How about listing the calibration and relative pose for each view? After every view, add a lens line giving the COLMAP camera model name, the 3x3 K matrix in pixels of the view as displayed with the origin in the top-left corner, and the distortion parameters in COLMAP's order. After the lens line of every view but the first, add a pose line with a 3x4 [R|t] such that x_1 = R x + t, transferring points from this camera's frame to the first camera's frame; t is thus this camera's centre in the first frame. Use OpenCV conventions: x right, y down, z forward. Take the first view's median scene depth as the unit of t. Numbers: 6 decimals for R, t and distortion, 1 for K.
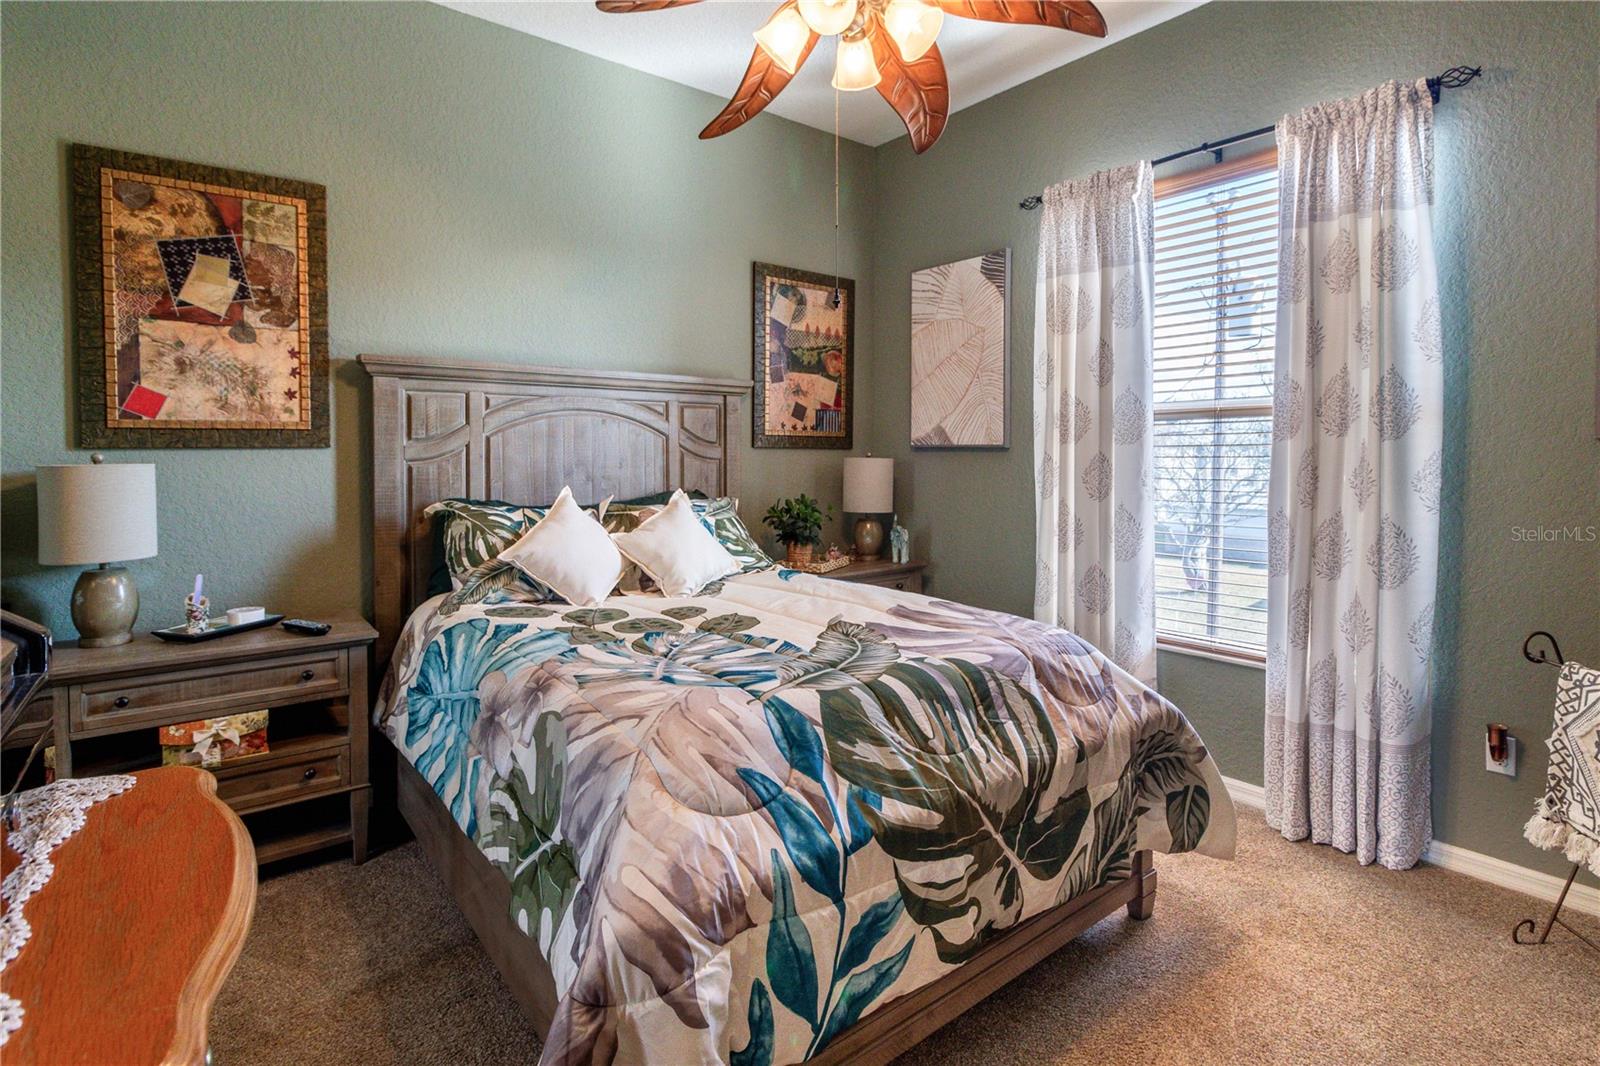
lens RADIAL K [[850.5, 0, 825.2], [0, 850.5, 473.2], [0, 0, 1]] dist [0.001666, 0.002843]
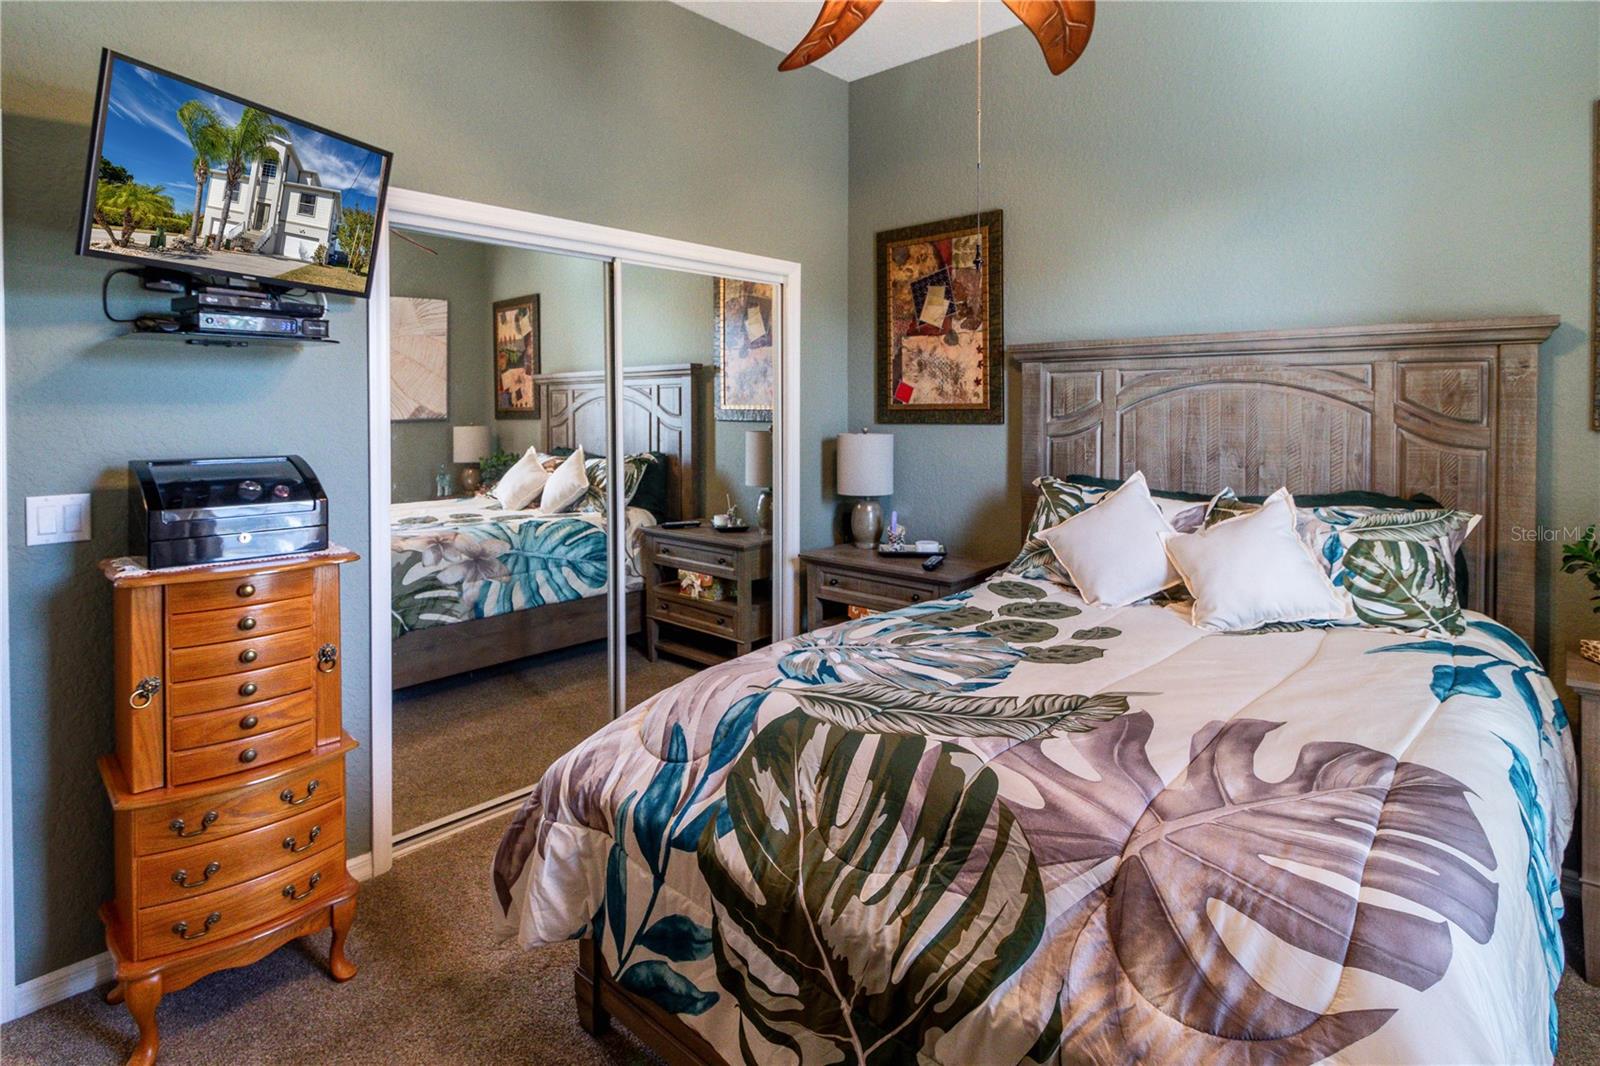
lens RADIAL K [[850.5, 0, 774.9], [0, 850.5, 408.0], [0, 0, 1]] dist [0.001666, 0.002843]
pose [[0.089487, 0.005898, -0.995970, 0.657966], [-0.019466, 0.999802, 0.004172, -0.056664], [0.995798, 0.019014, 0.089584, 0.628919]]
